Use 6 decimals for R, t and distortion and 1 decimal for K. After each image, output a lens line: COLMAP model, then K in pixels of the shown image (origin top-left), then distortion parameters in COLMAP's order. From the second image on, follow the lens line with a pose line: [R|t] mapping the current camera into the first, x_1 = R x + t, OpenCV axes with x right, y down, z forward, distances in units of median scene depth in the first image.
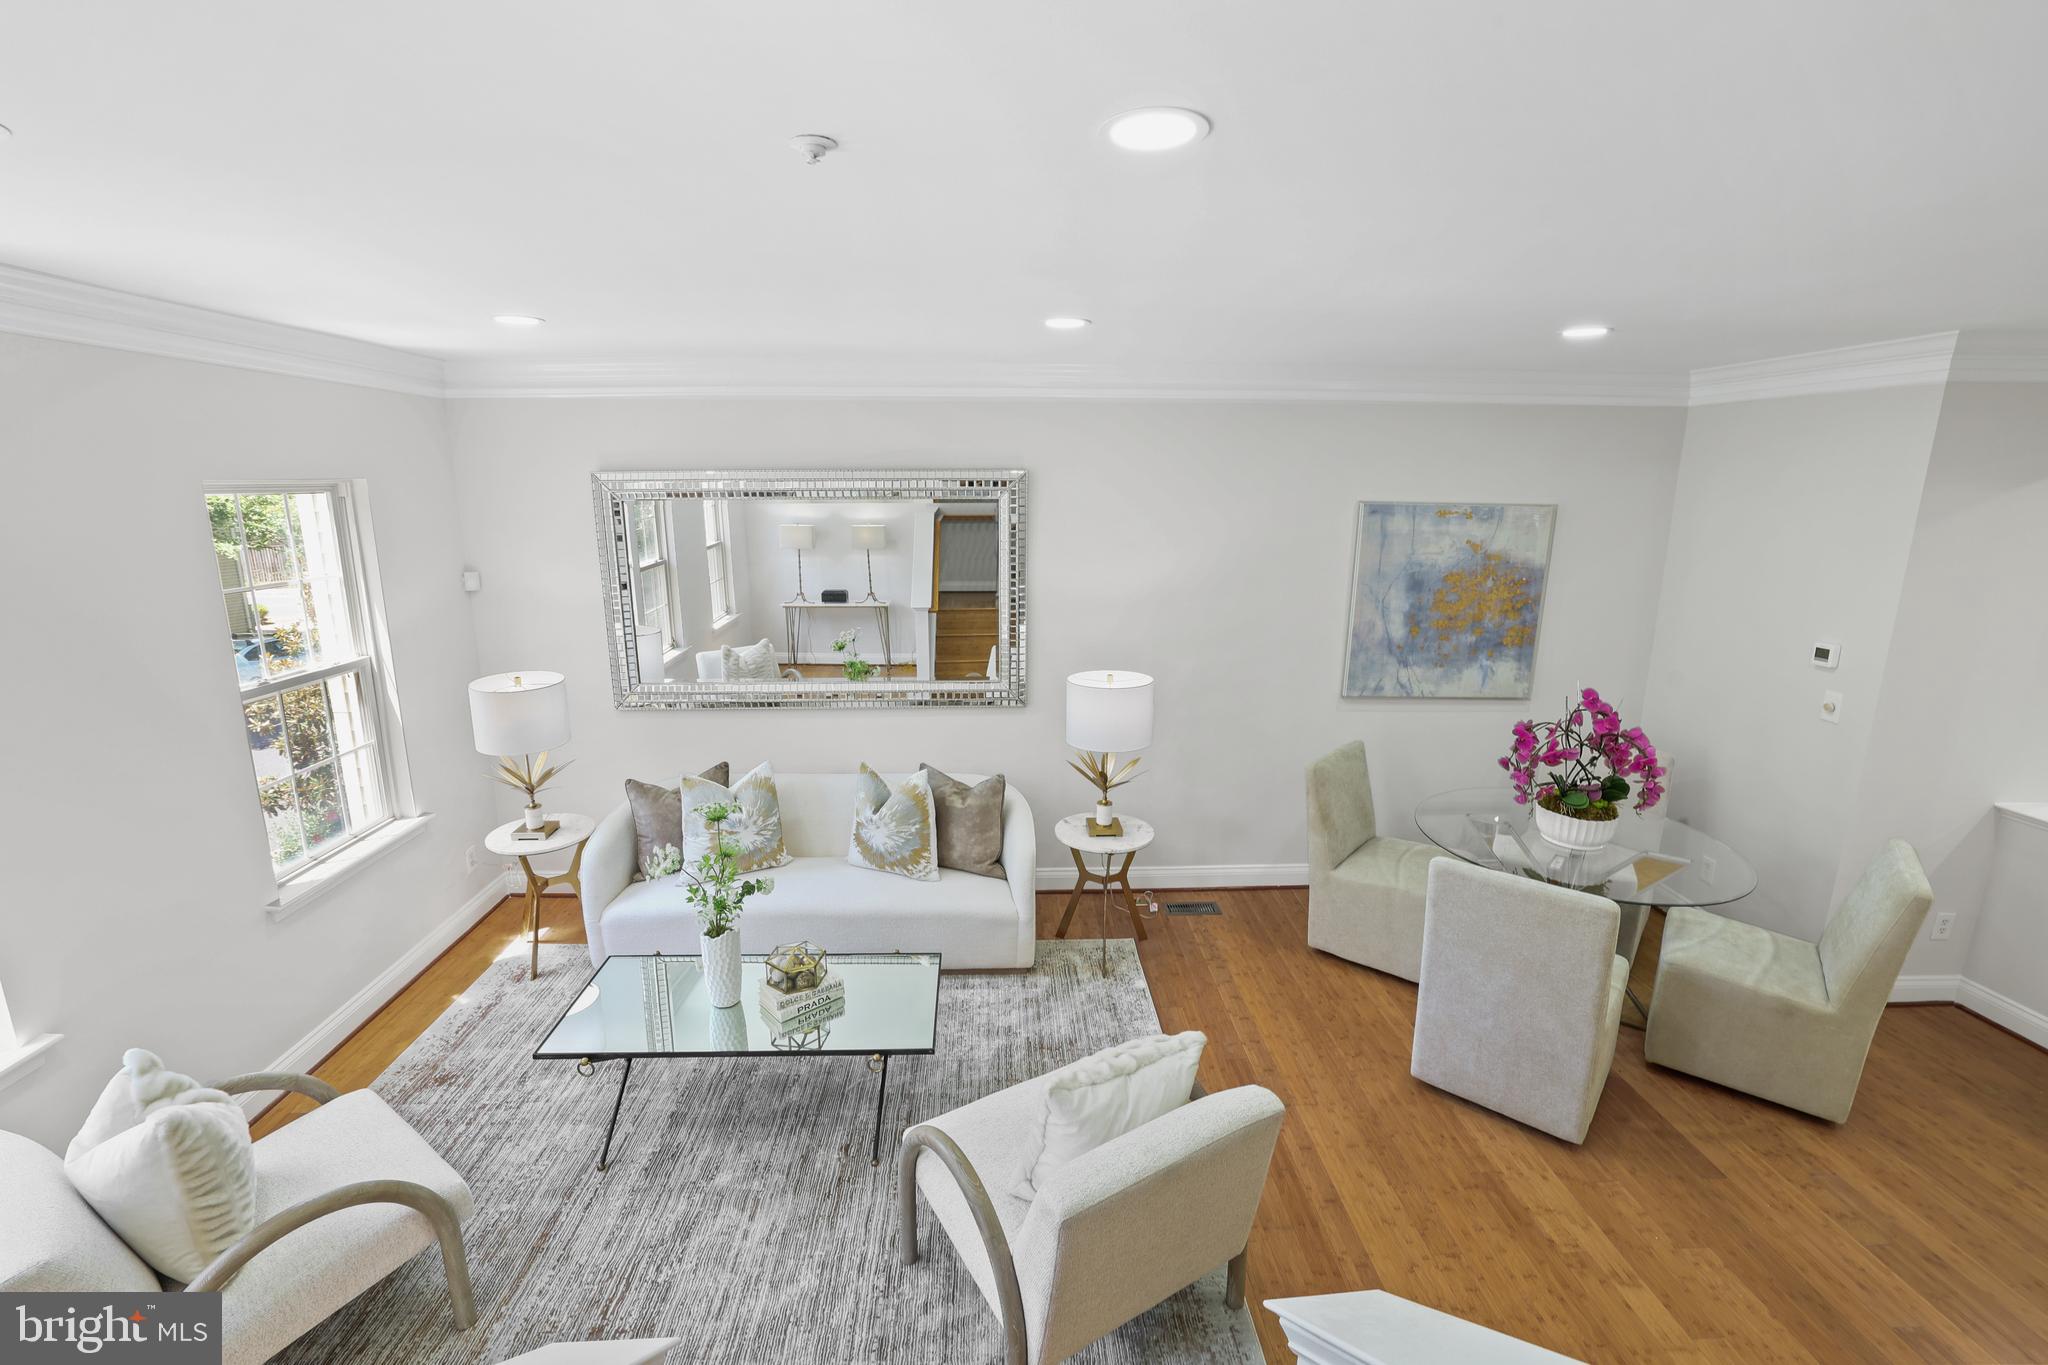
lens RADIAL K [[881.6, 0, 1016.8], [0, 881.6, 676.0], [0, 0, 1]] dist [-0.047099, 0.016467]
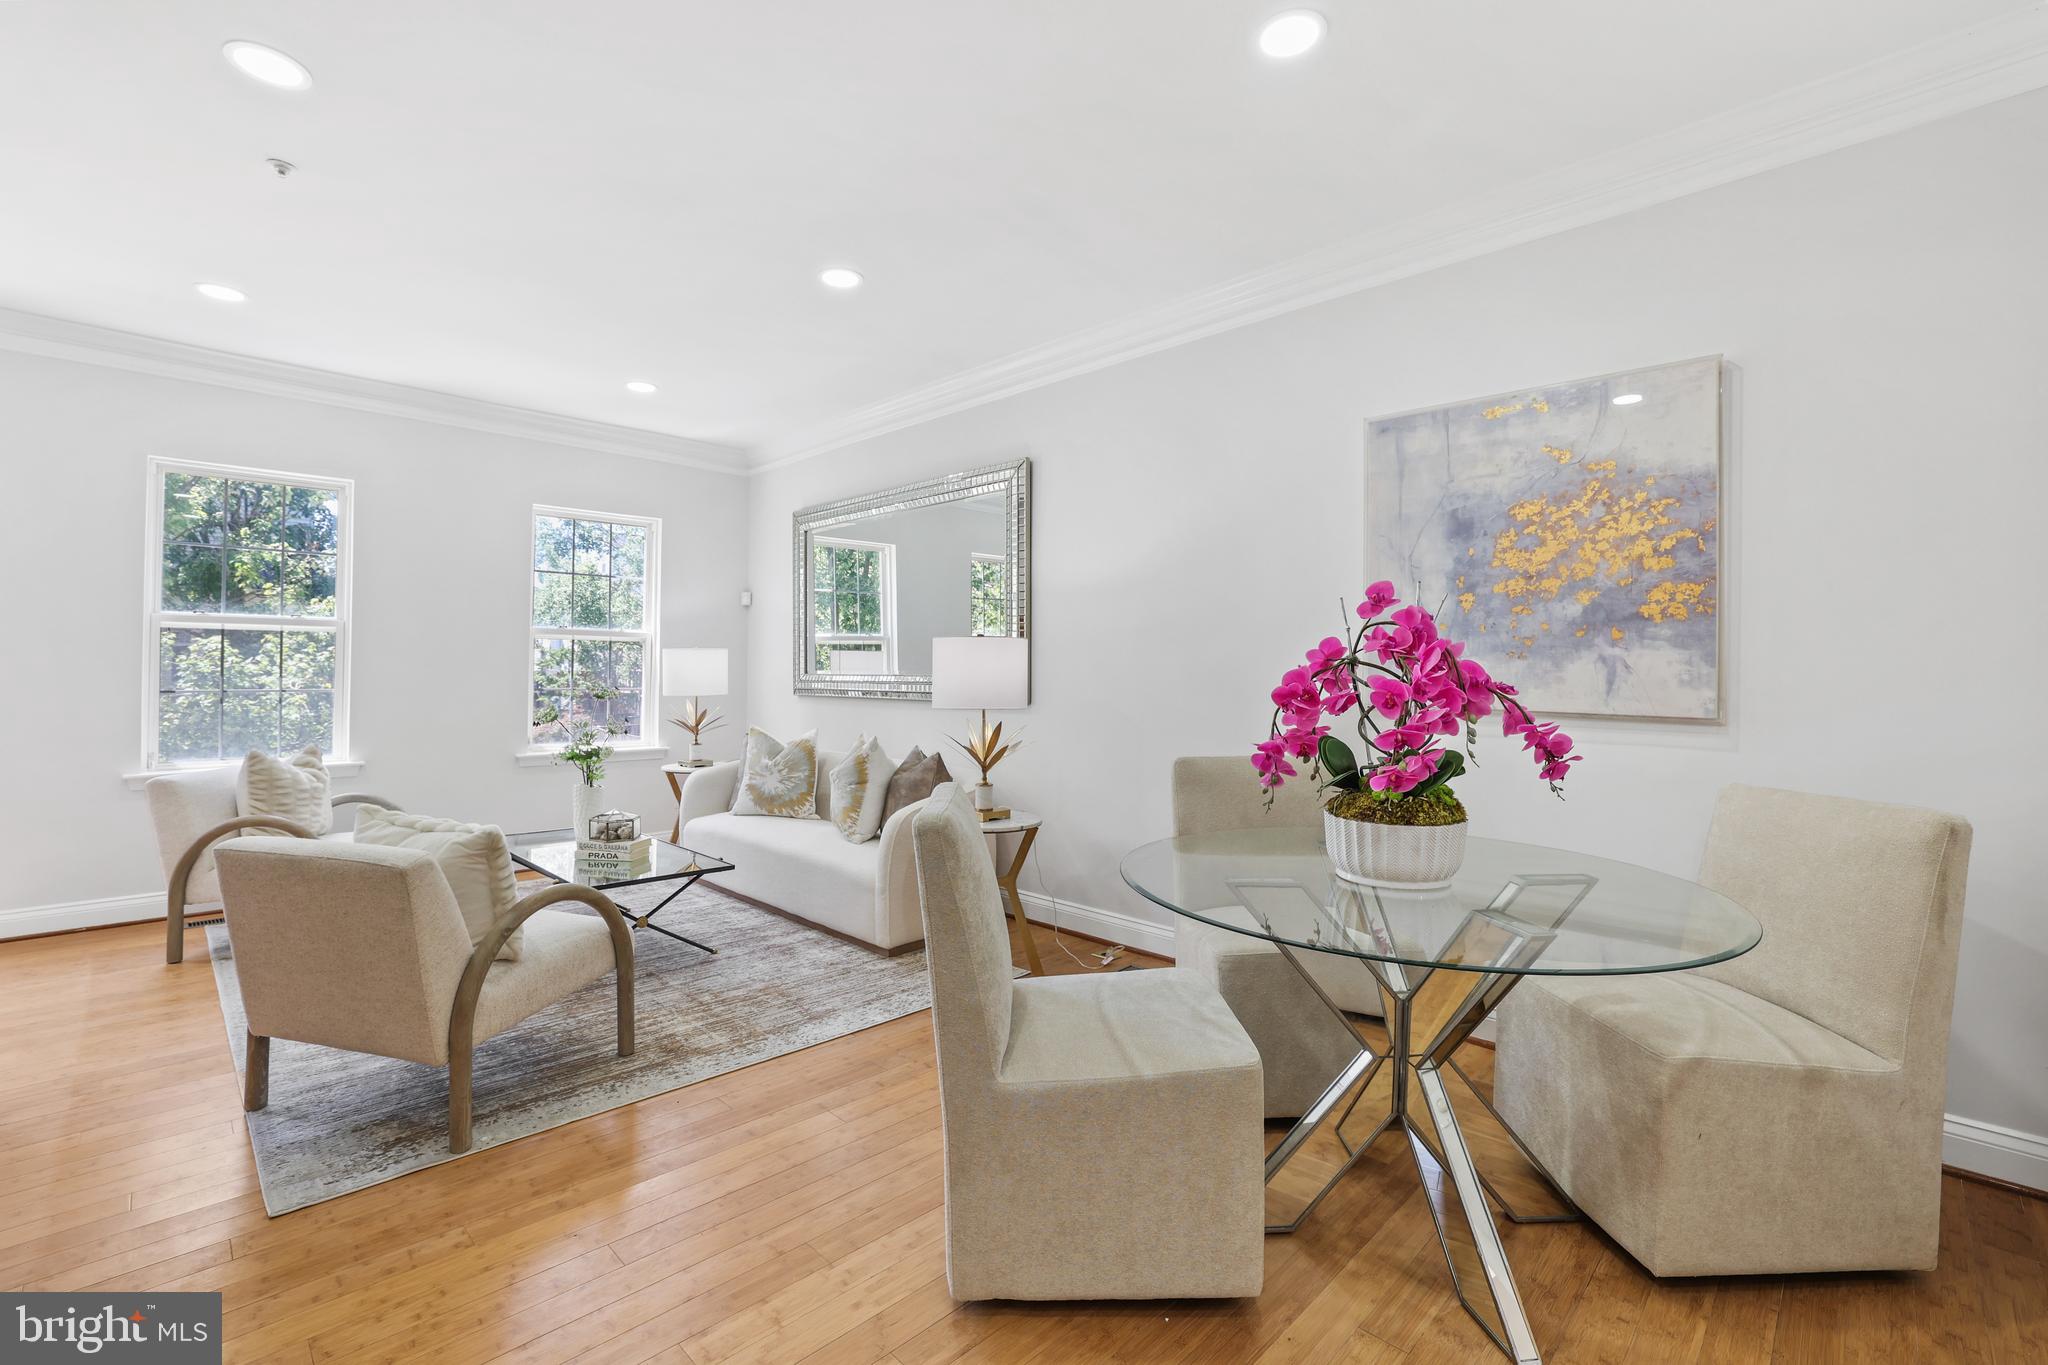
lens RADIAL K [[881.7, 0, 1022.5], [0, 881.7, 658.9], [0, 0, 1]] dist [-0.052128, 0.018630]
pose [[0.690531, -0.009596, -0.723239, 0.749814], [-0.162035, 0.972446, -0.167609, 0.159781], [0.704920, 0.232929, 0.669949, 0.395777]]
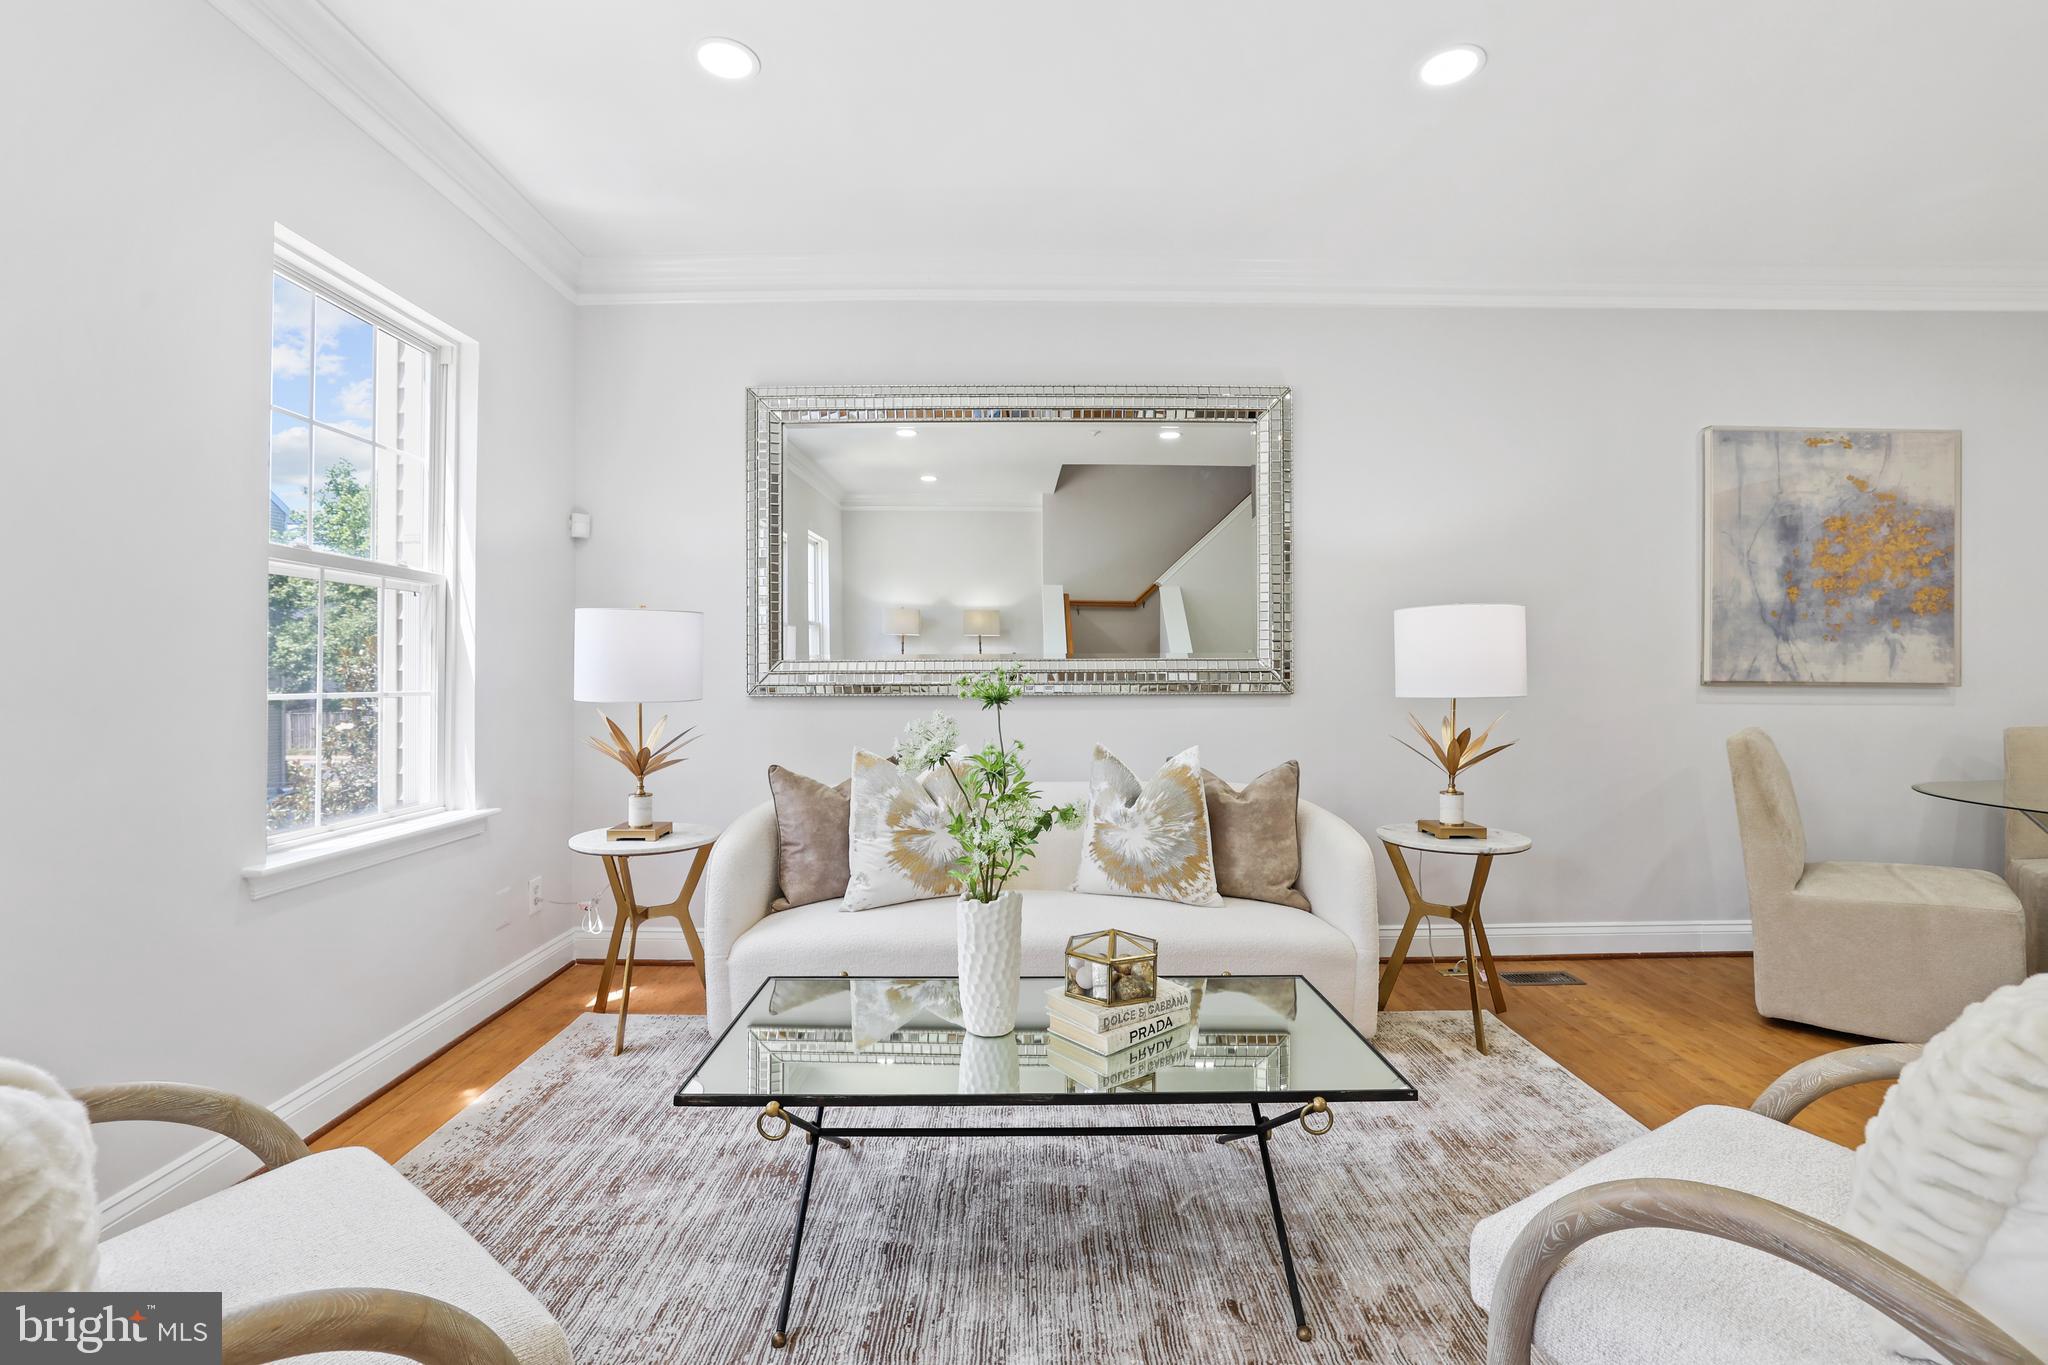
lens RADIAL K [[890.7, 0, 1018.3], [0, 890.7, 671.1], [0, 0, 1]] dist [-0.053731, 0.020555]
pose [[0.999534, -0.004825, -0.030135, -0.218901], [-0.001911, 0.975591, -0.219585, 0.199166], [0.030459, 0.219540, 0.975128, 0.279306]]
